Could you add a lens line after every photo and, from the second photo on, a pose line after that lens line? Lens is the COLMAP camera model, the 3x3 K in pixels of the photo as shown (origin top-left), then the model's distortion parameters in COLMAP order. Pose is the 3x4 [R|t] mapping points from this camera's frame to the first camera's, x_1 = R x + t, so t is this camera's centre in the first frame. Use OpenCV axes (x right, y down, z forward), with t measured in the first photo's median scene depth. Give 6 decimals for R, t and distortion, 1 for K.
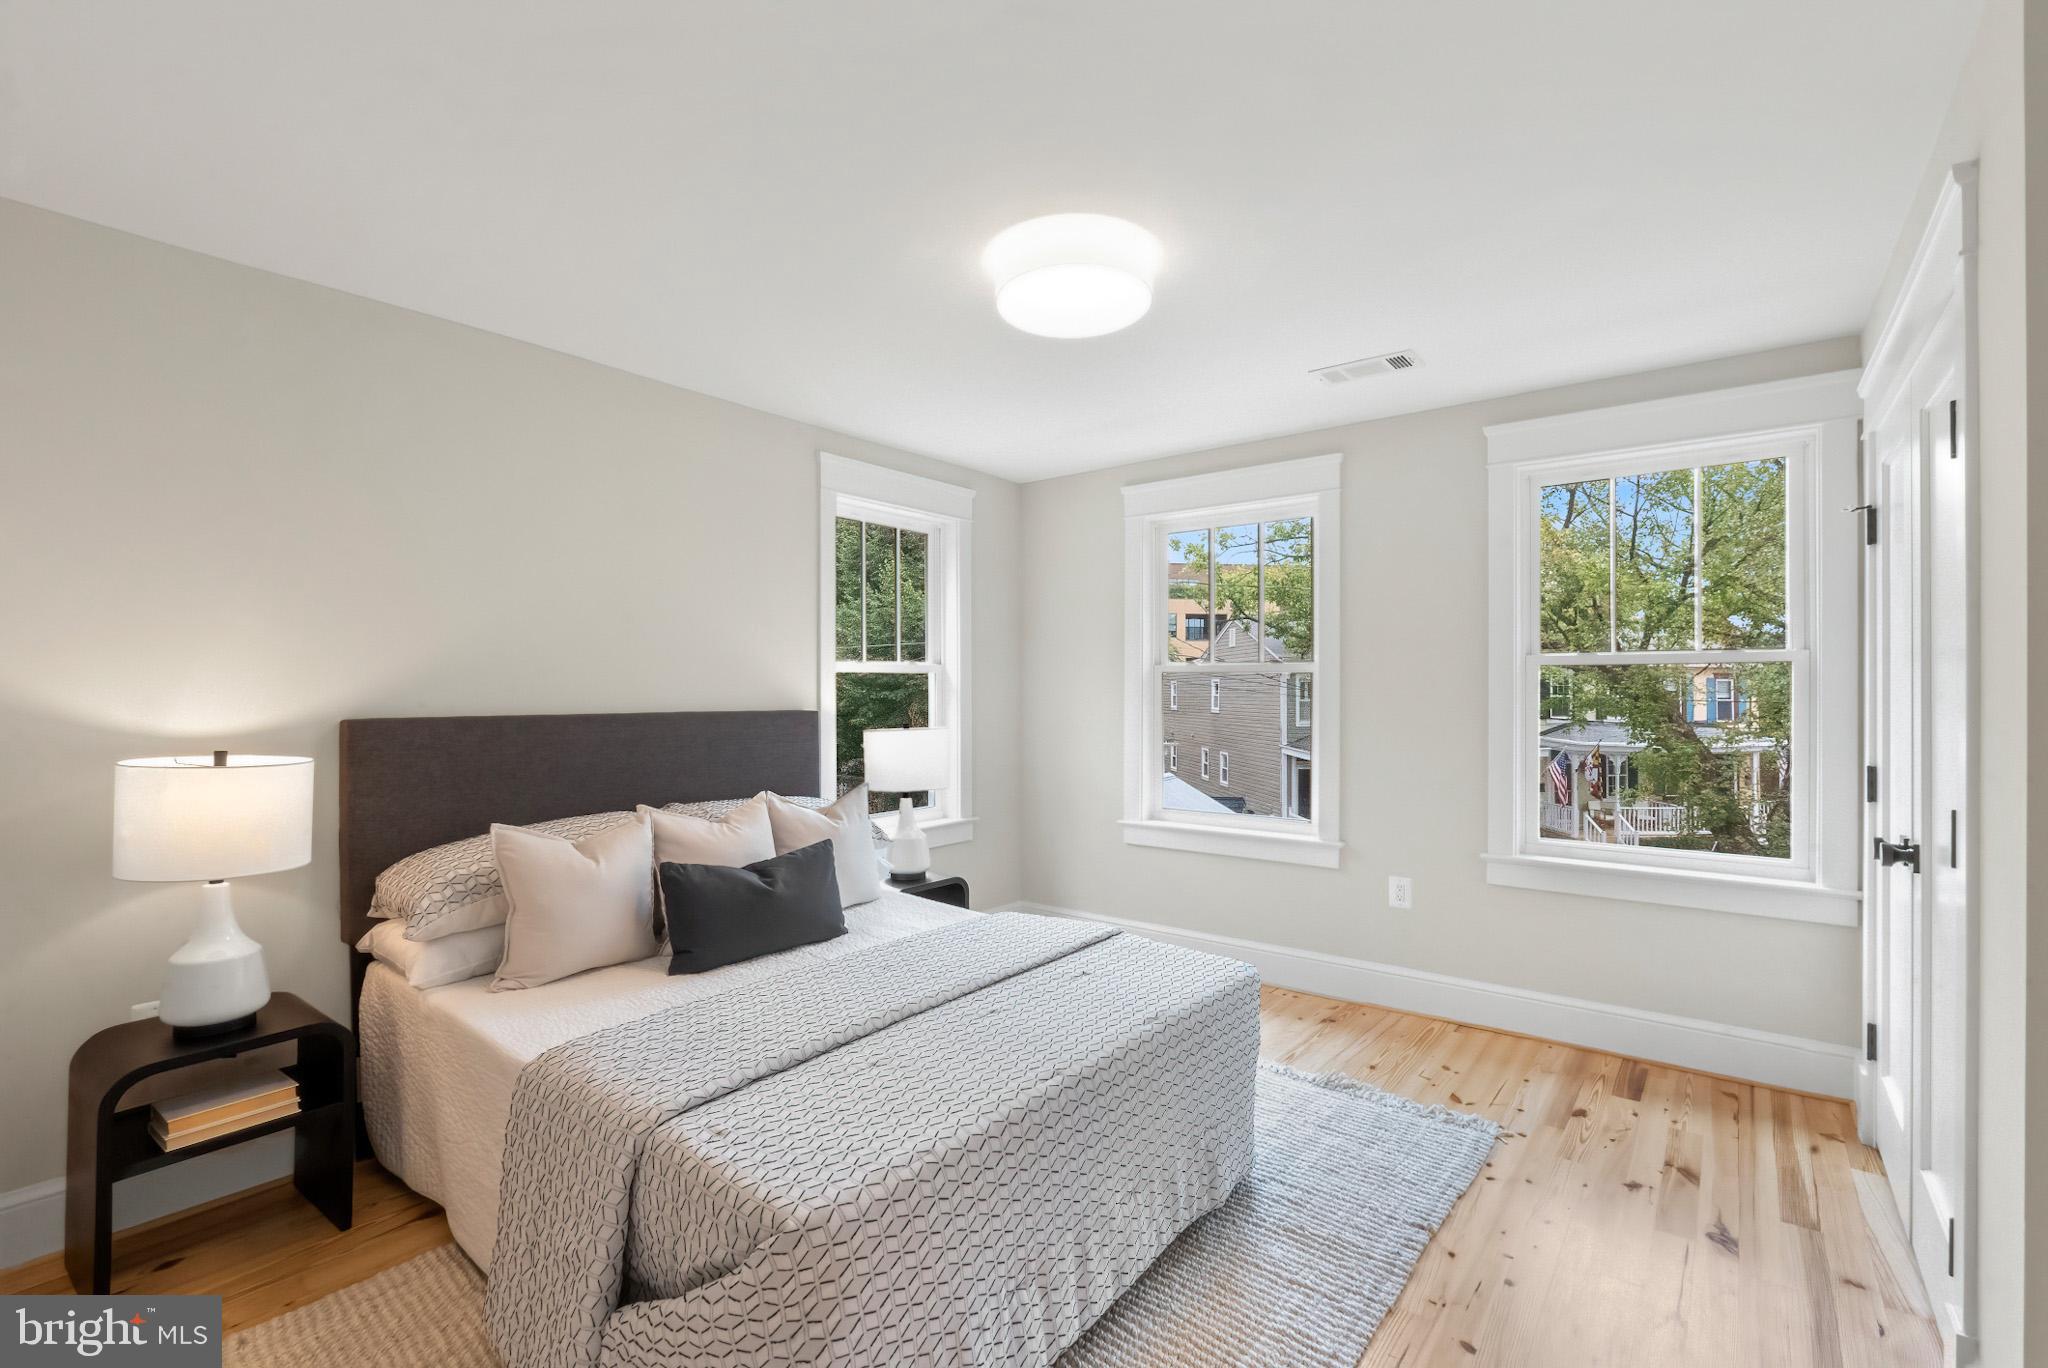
lens RADIAL K [[939.7, 0, 1012.5], [0, 939.7, 678.6], [0, 0, 1]] dist [0.003048, 0.000062]
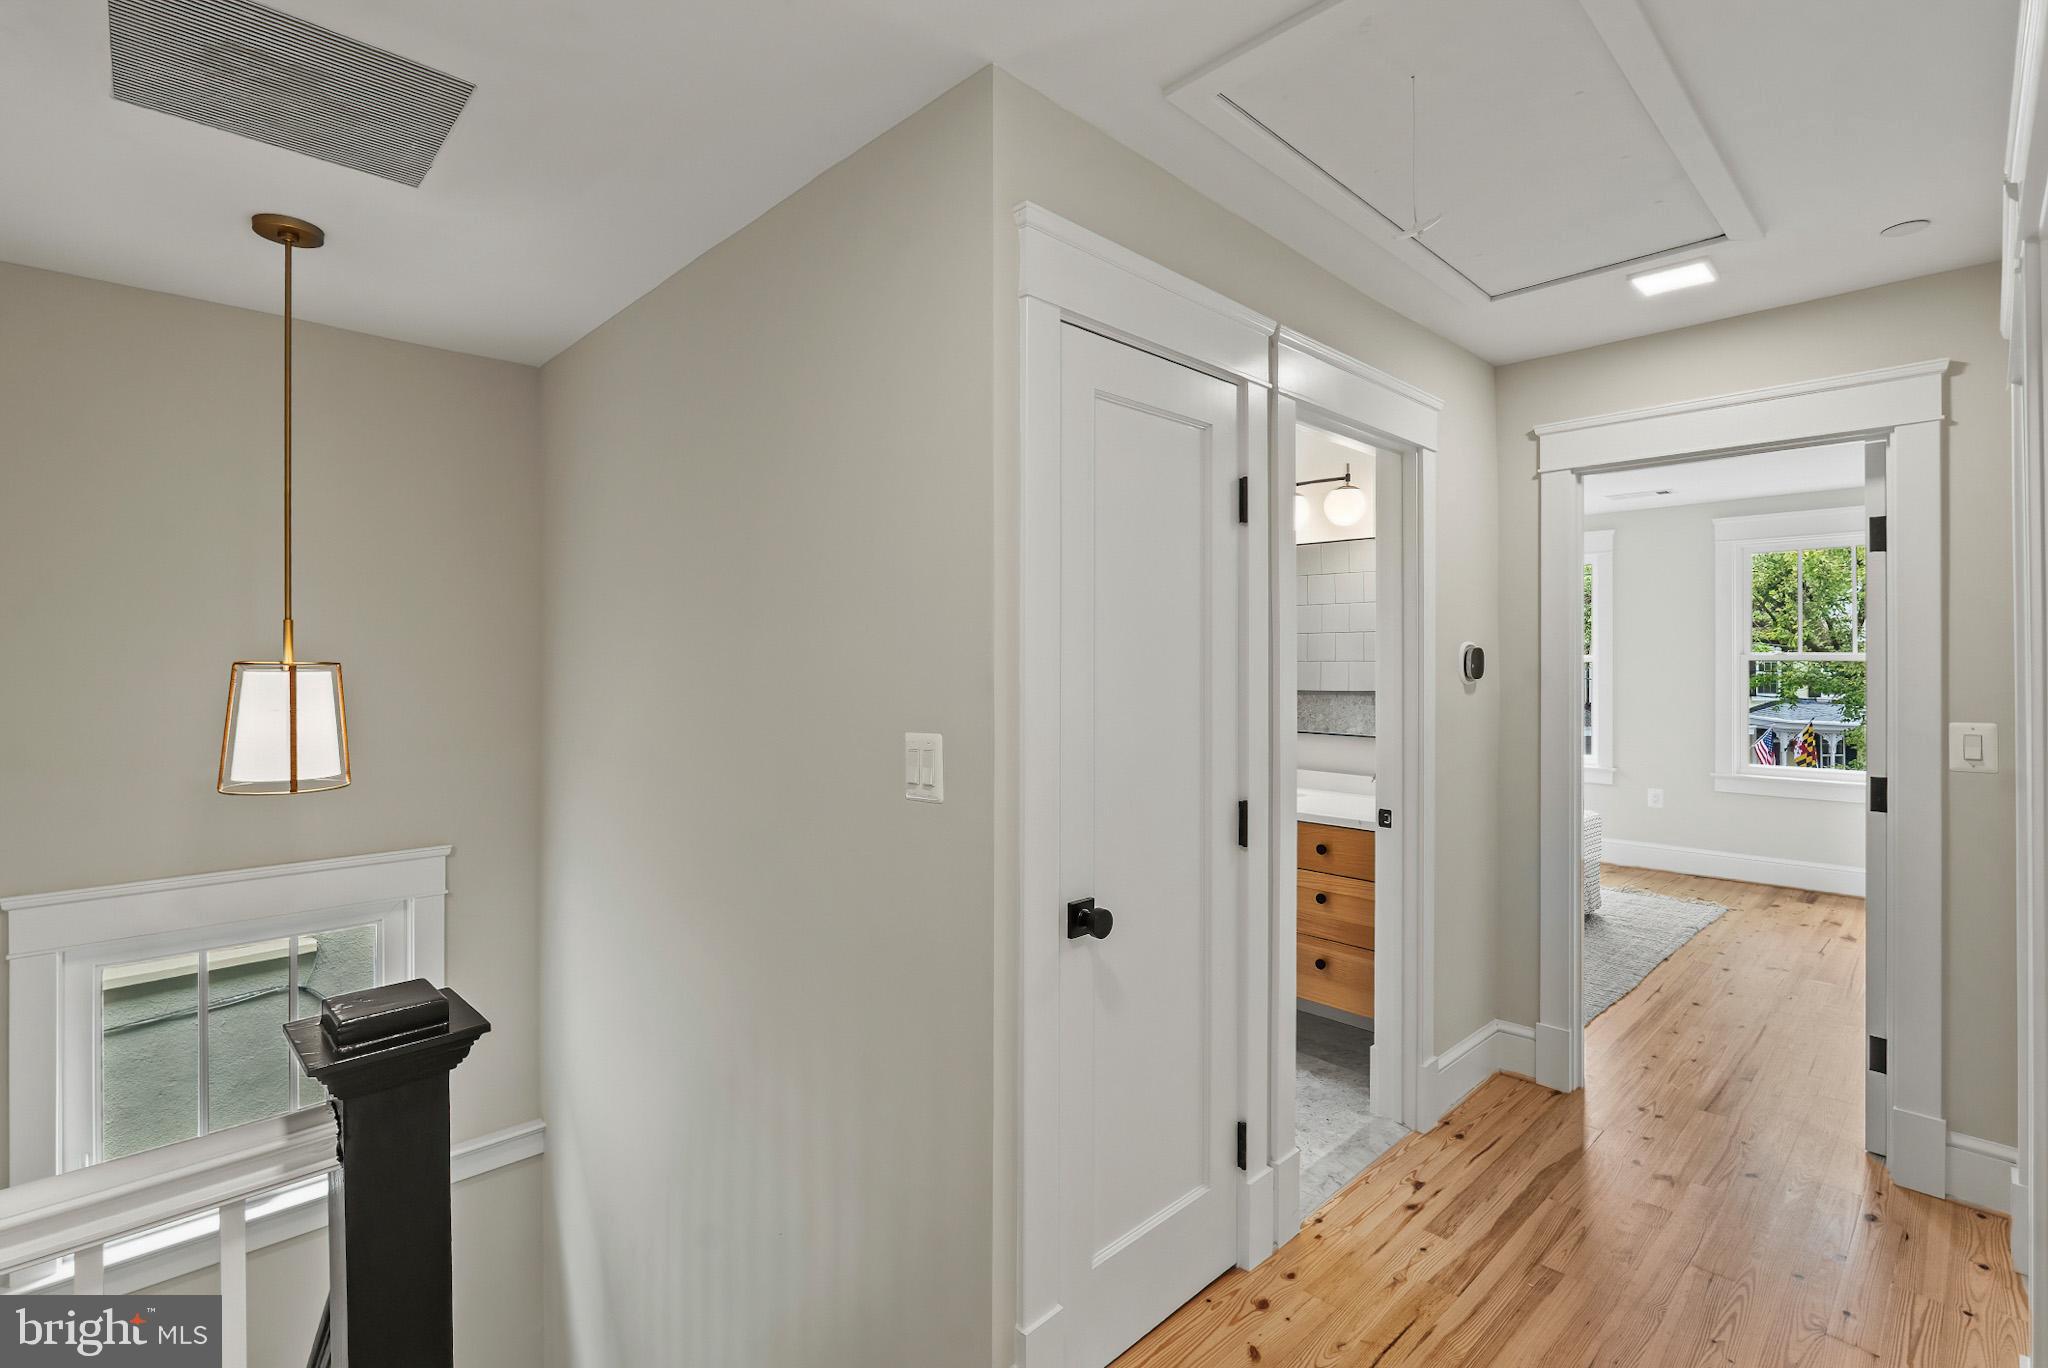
lens RADIAL K [[939.7, 0, 1017.2], [0, 939.7, 663.6], [0, 0, 1]] dist [0.003048, 0.000062]
pose [[0.989314, -0.003773, -0.145750, -0.058534], [0.004890, 0.999961, 0.007309, -0.003274], [0.145717, -0.007944, 0.989294, -0.102248]]
